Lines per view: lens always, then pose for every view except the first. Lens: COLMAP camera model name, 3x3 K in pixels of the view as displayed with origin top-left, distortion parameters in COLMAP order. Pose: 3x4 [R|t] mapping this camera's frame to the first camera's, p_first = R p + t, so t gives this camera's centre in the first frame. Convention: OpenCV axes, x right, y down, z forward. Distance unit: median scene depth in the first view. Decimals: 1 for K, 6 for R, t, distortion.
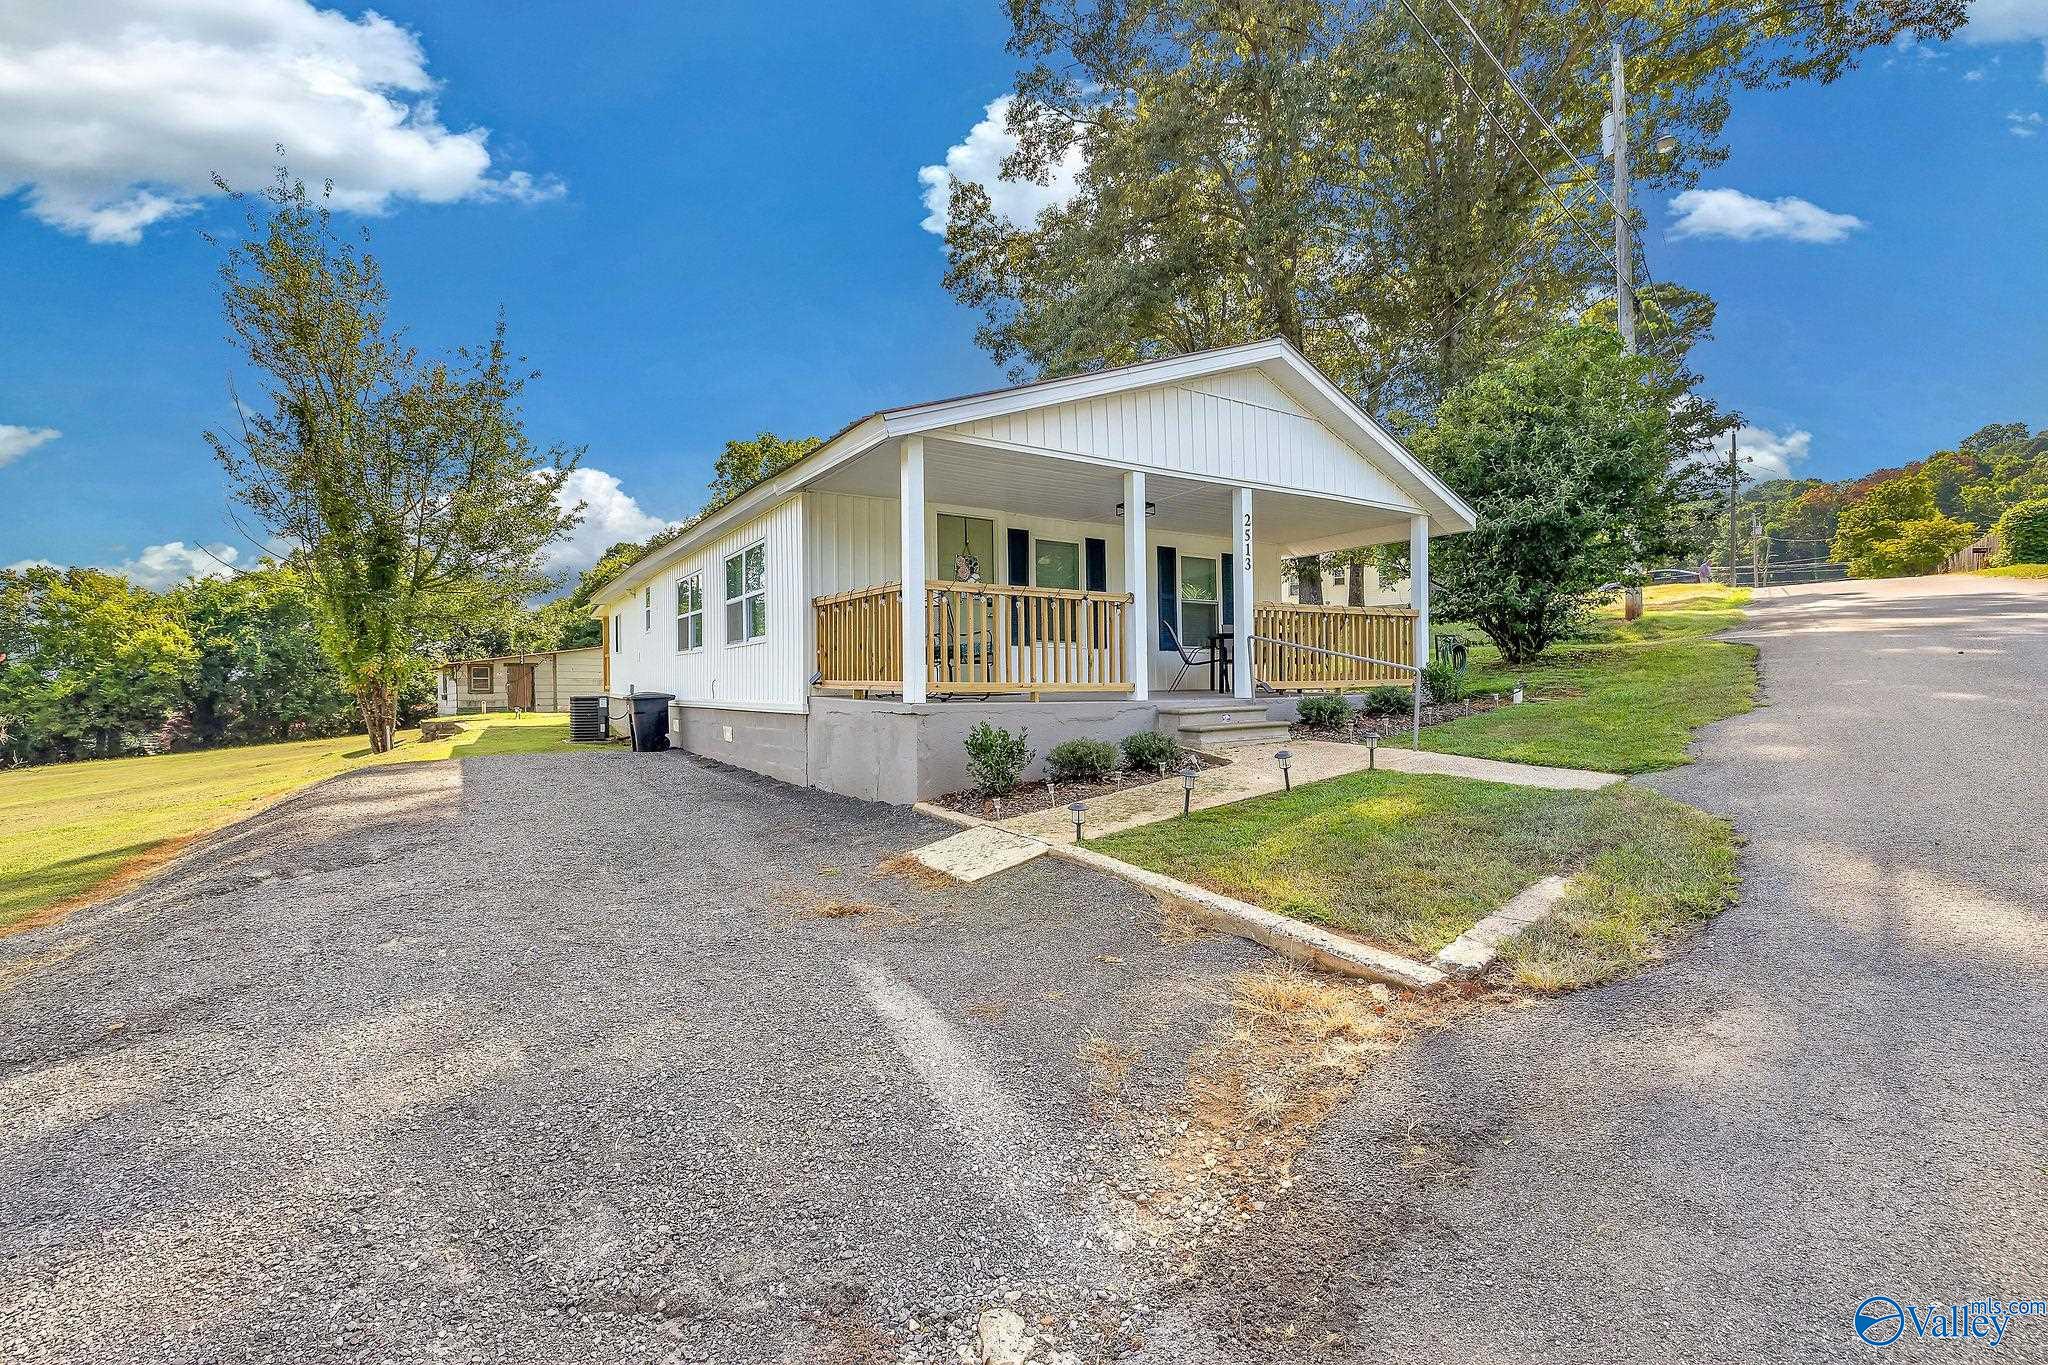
lens RADIAL K [[879.8, 0, 1024.0], [0, 879.8, 682.5], [0, 0, 1]] dist [0.001911, -0.000002]
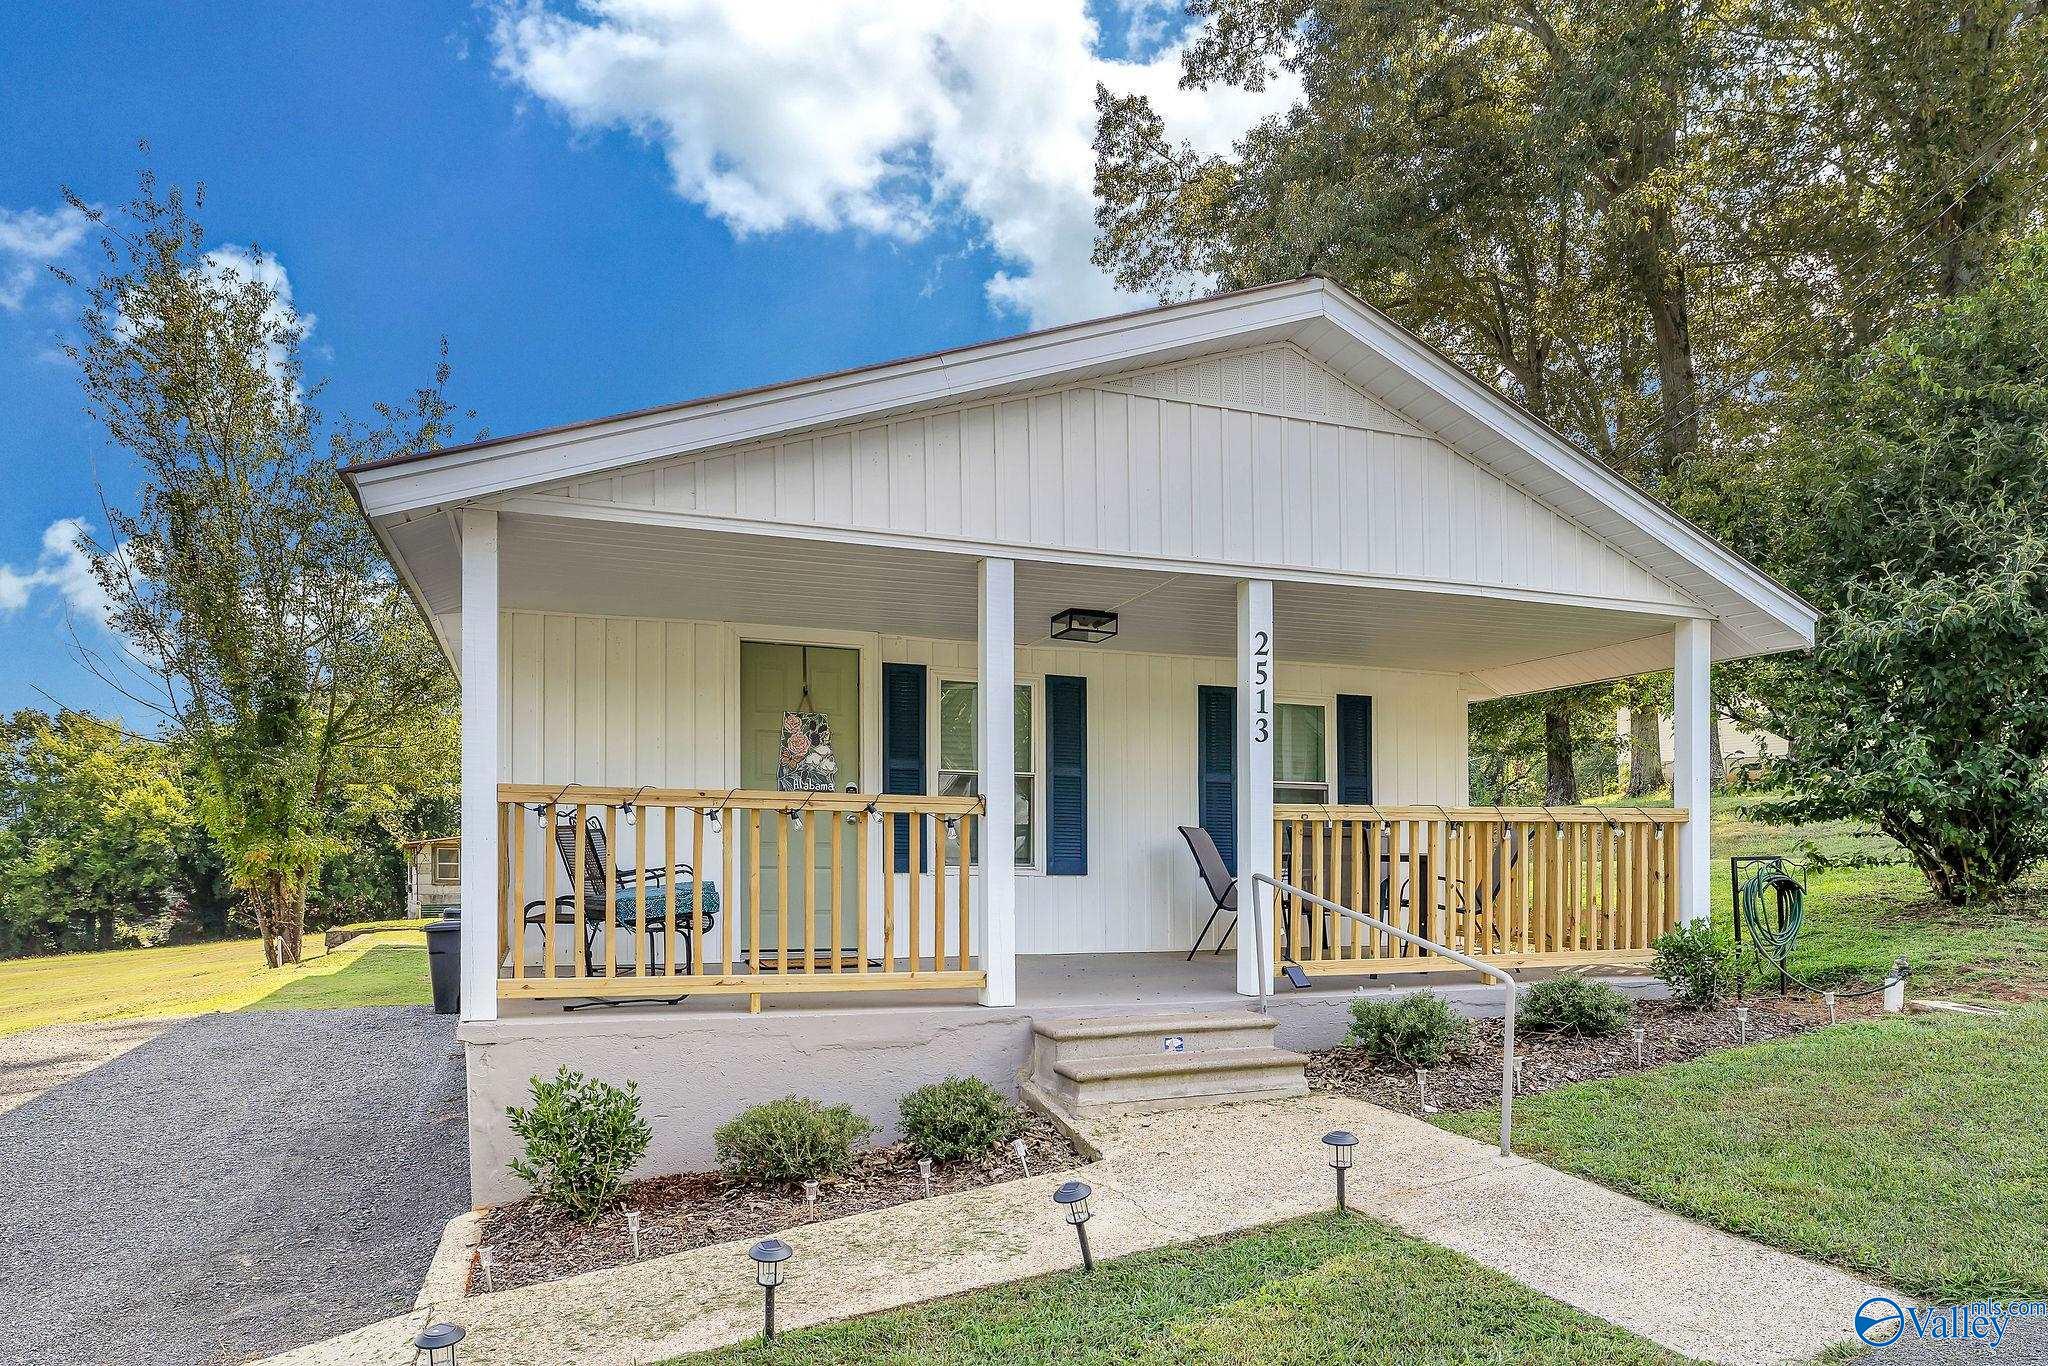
lens RADIAL K [[1312.8, 0, 1033.4], [0, 1312.8, 858.1], [0, 0, 1]] dist [-0.000427, -0.000682]
pose [[0.979325, 0.010127, -0.202041, 0.095379], [-0.010582, 0.999943, -0.001171, -0.020192], [0.202018, 0.003284, 0.979376, 0.080117]]
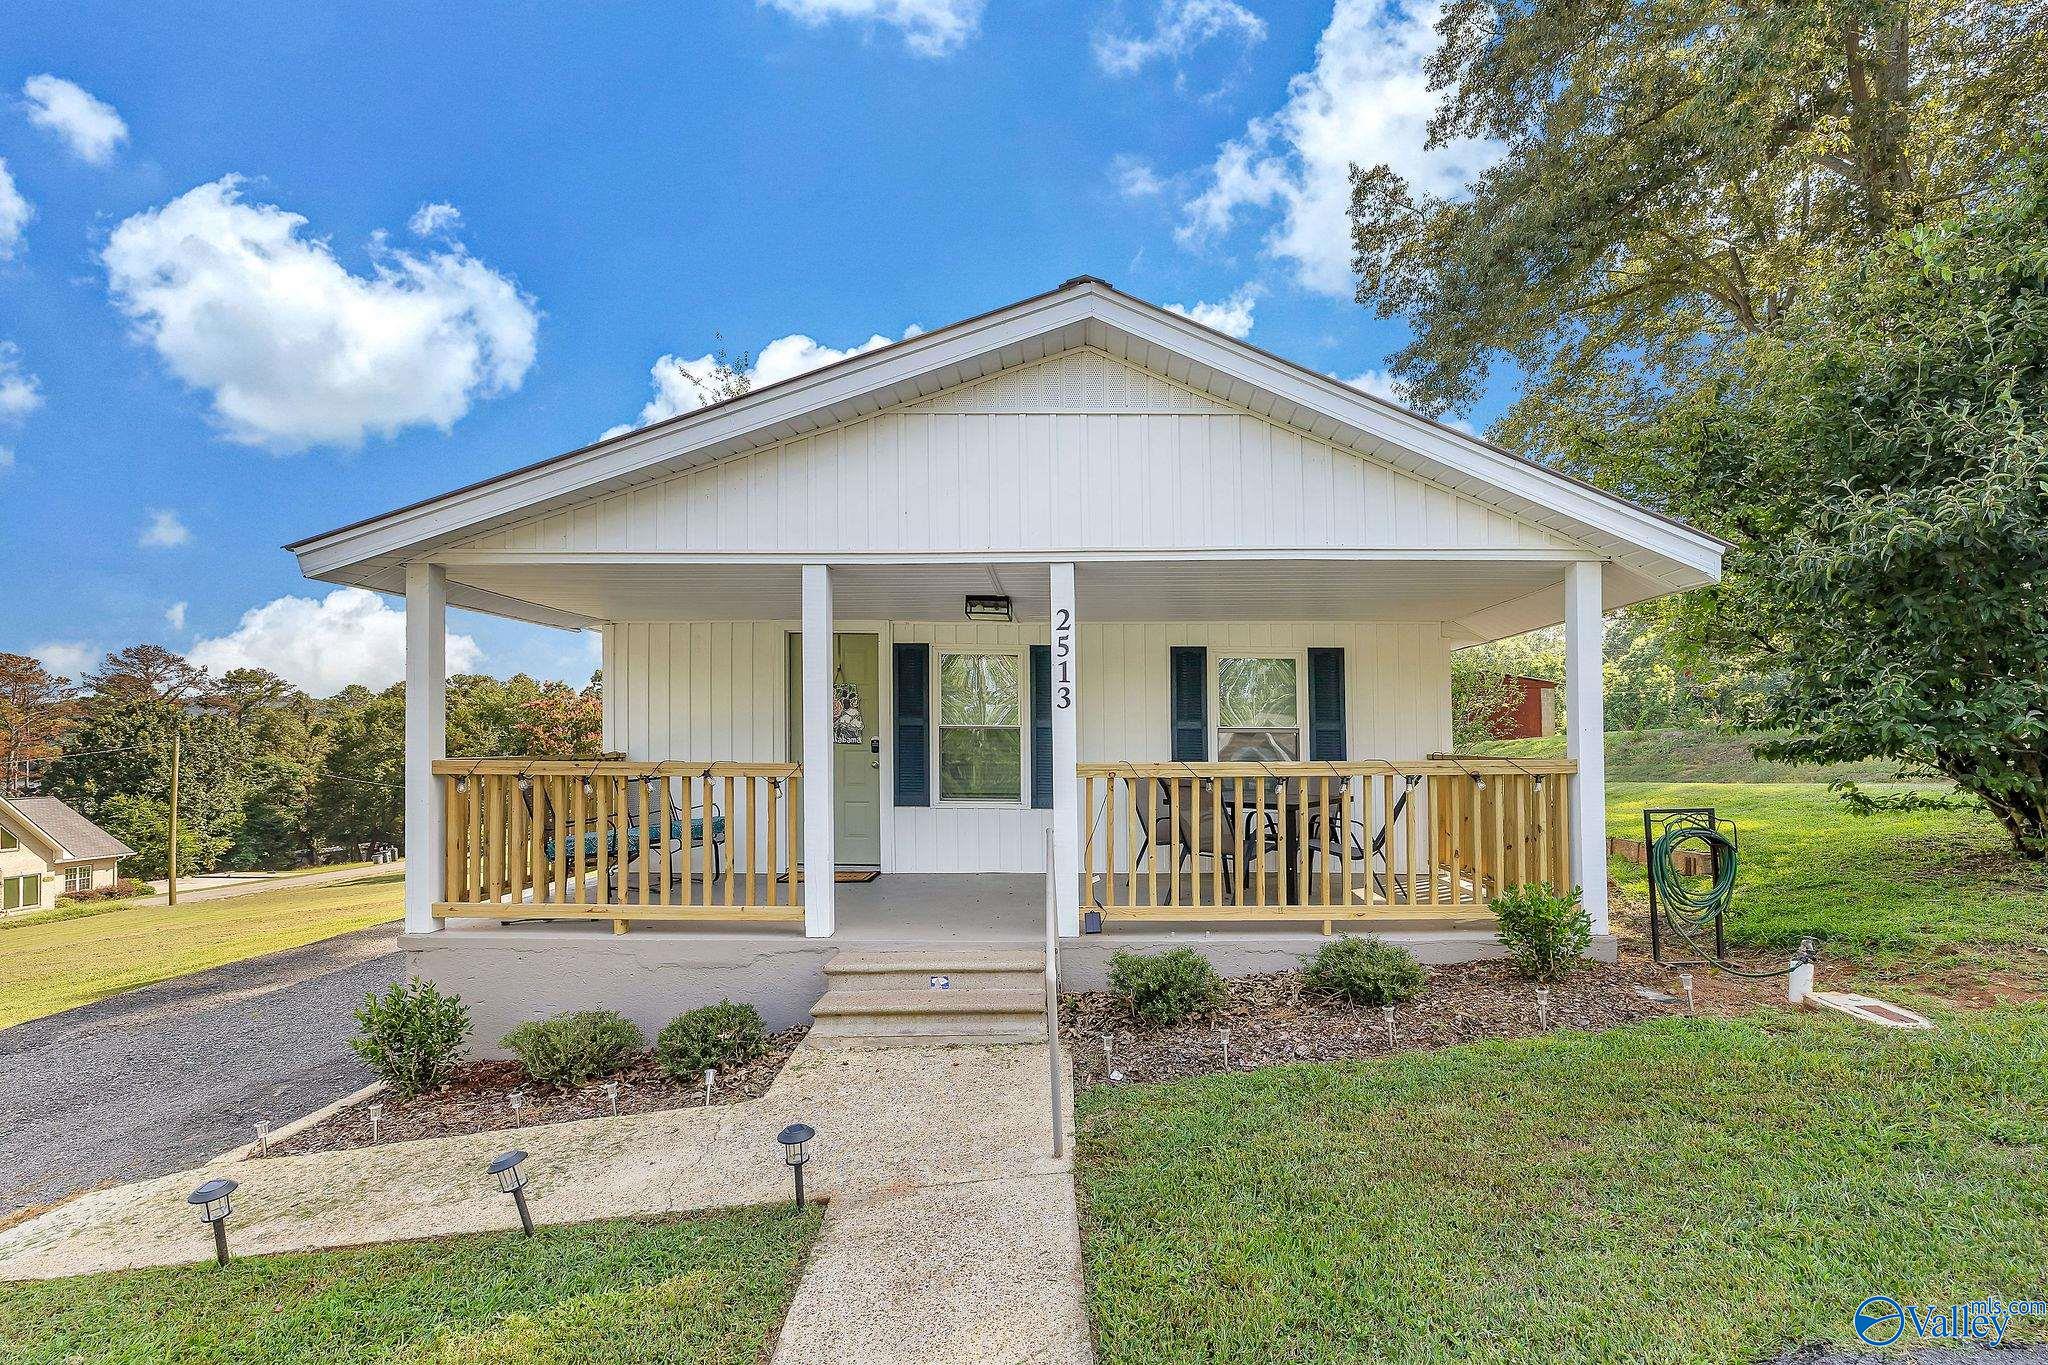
lens RADIAL K [[917.7, 0, 1037.3], [0, 917.7, 744.4], [0, 0, 1]] dist [0.002931, 0.000277]
pose [[0.840208, 0.001018, -0.542264, 0.190137], [-0.007012, 0.999935, -0.008987, -0.034013], [0.542219, 0.011354, 0.840160, 0.170056]]
